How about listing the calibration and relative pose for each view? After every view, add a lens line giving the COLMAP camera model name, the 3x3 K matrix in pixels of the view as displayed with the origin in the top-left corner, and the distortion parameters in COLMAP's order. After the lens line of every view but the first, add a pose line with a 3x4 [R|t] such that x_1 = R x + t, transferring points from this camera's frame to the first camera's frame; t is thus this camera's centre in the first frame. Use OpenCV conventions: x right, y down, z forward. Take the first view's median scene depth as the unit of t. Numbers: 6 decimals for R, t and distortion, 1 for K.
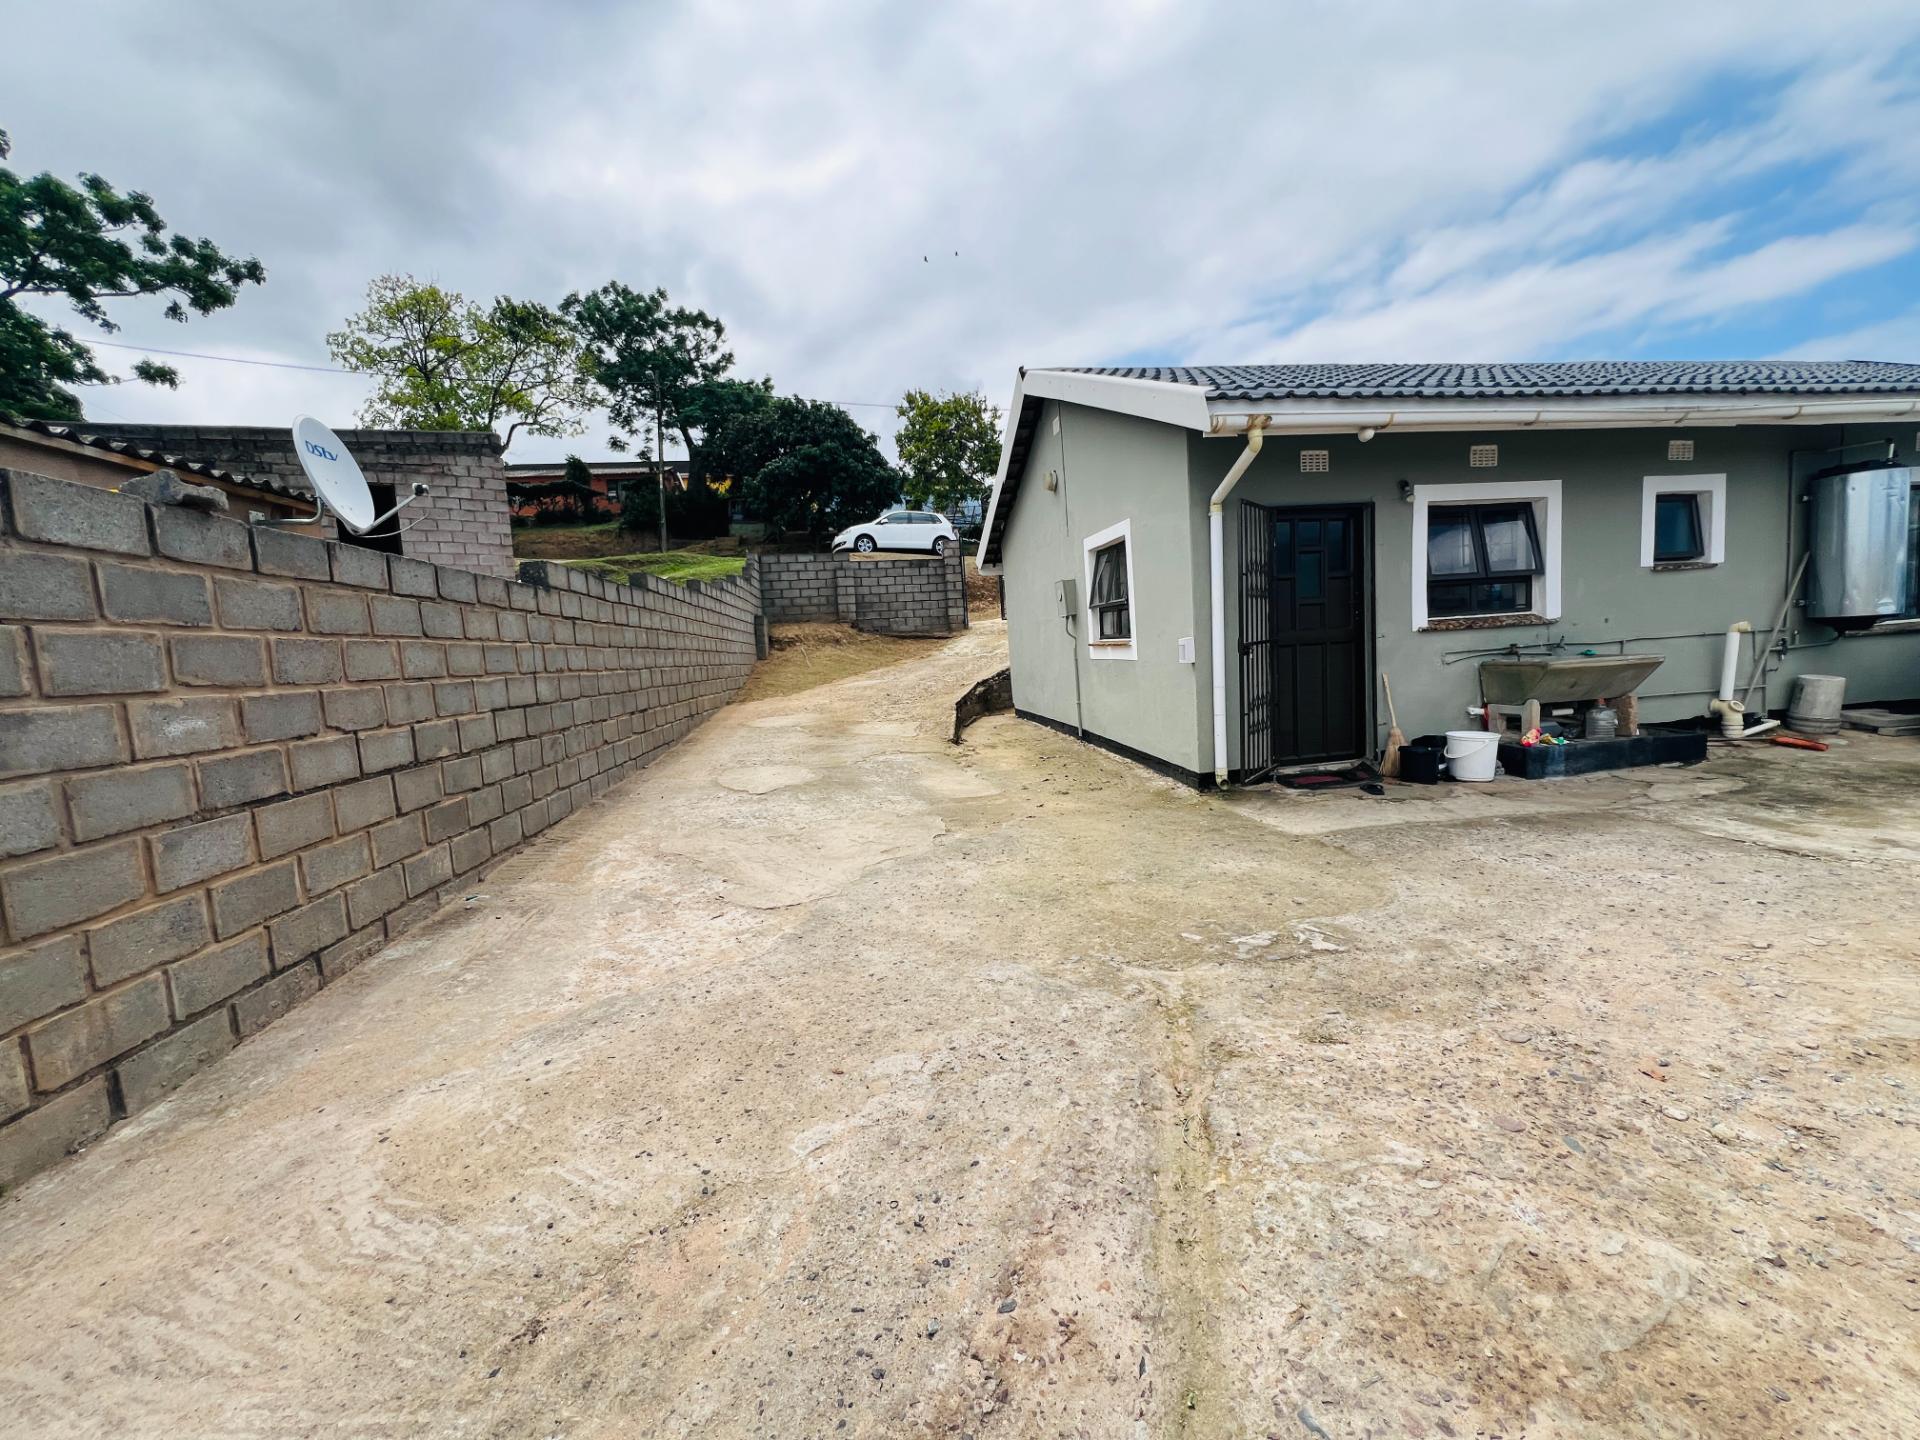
lens RADIAL K [[769.1, 0, 948.2], [0, 769.1, 712.2], [0, 0, 1]] dist [-0.004586, 0.000619]
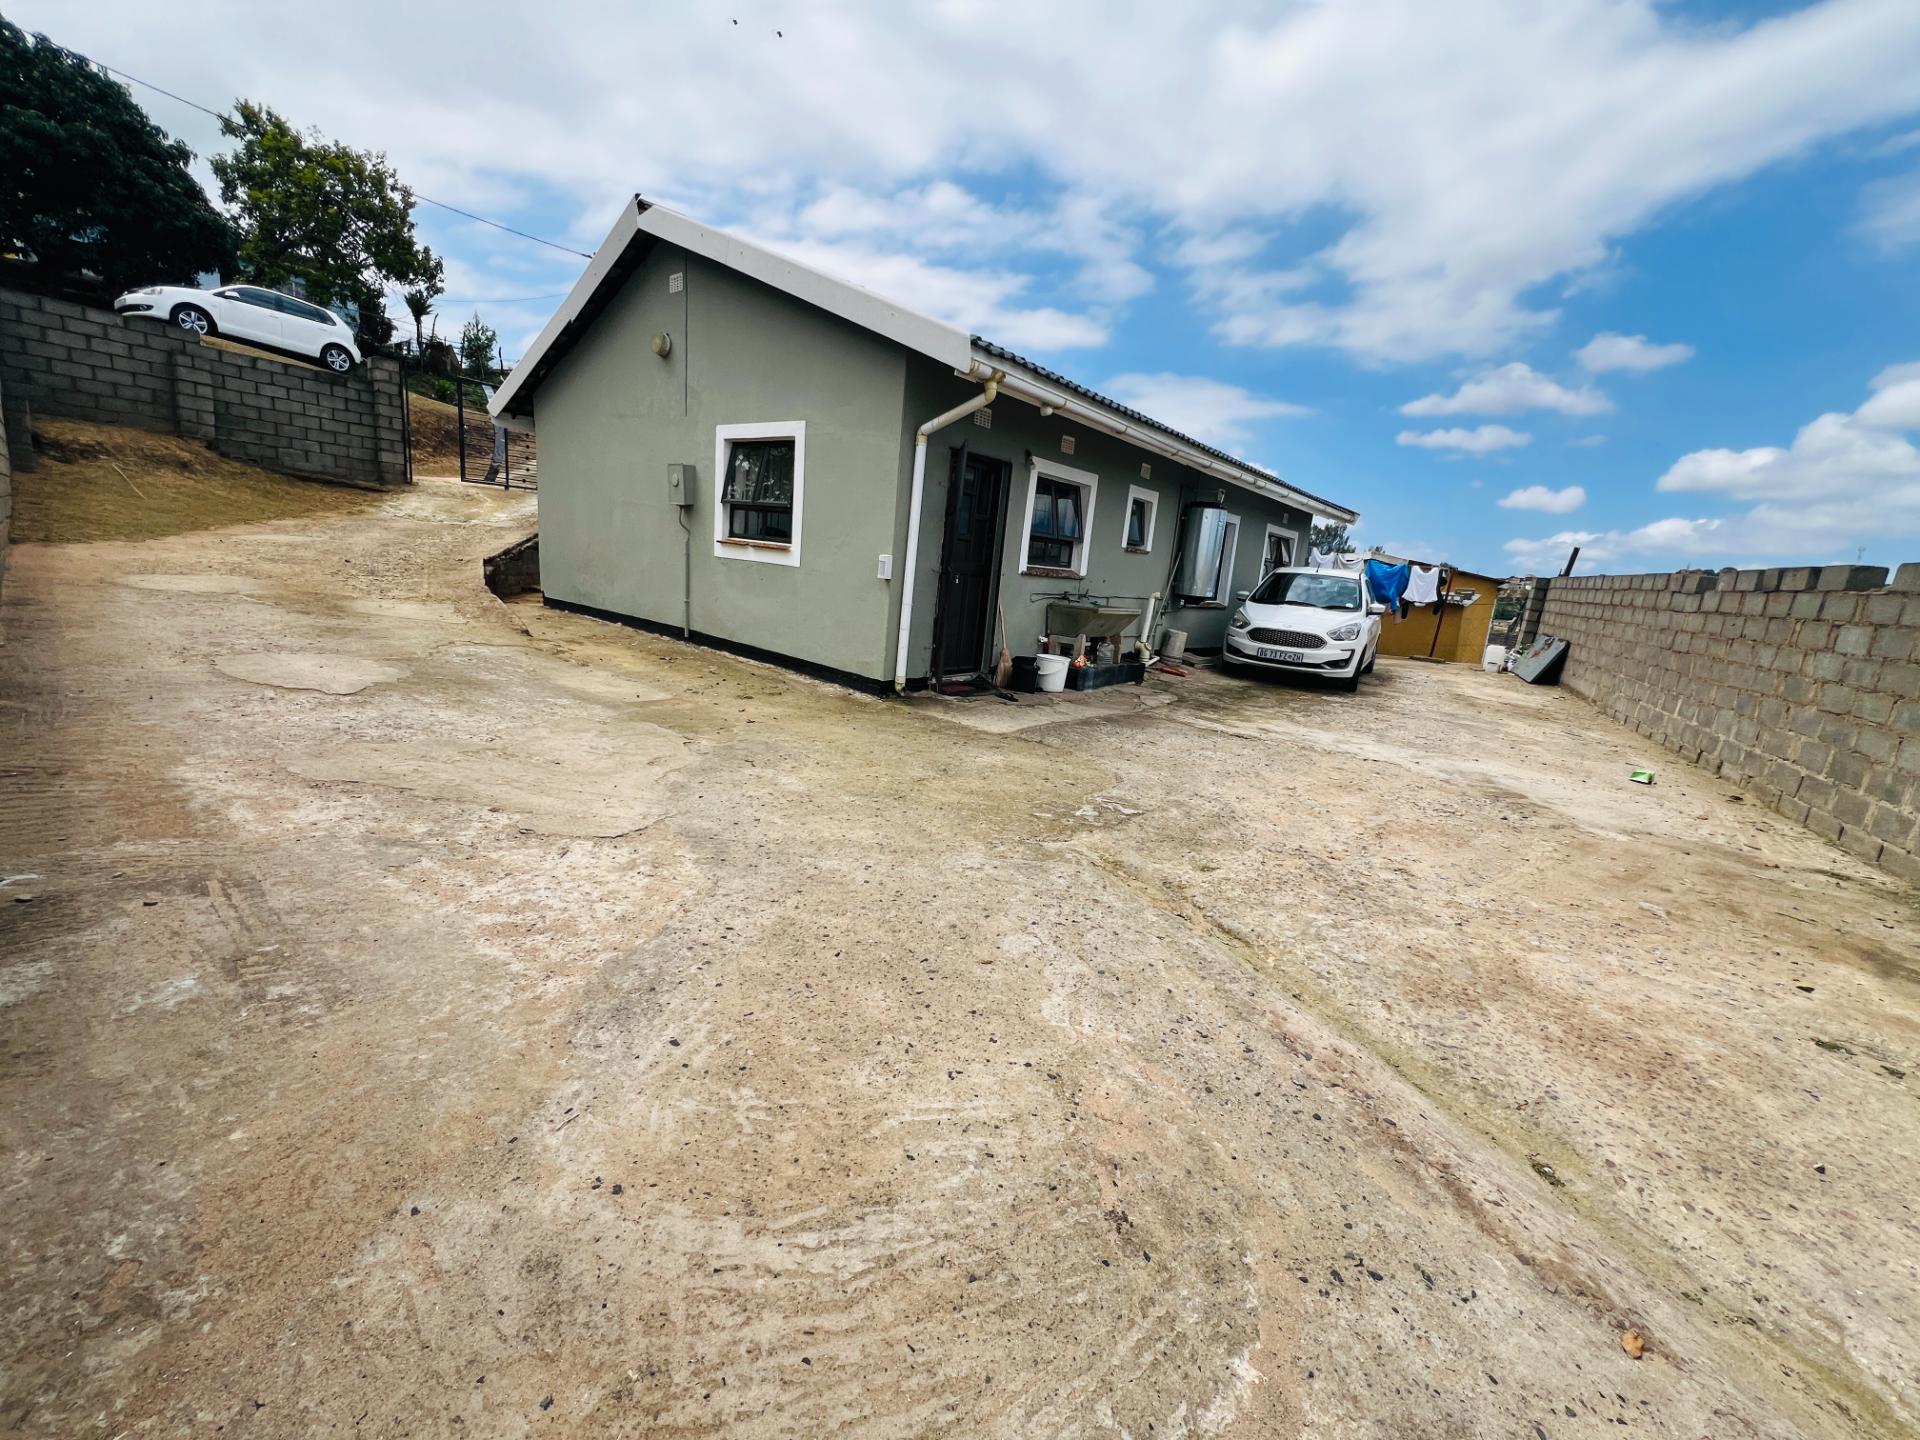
lens RADIAL K [[769.1, 0, 940.7], [0, 769.1, 724.8], [0, 0, 1]] dist [-0.004586, 0.000619]
pose [[0.733775, -0.014859, 0.679230, -0.356626], [-0.081454, 0.990625, 0.109666, 0.013618], [-0.674492, -0.135796, 0.725686, 0.126797]]
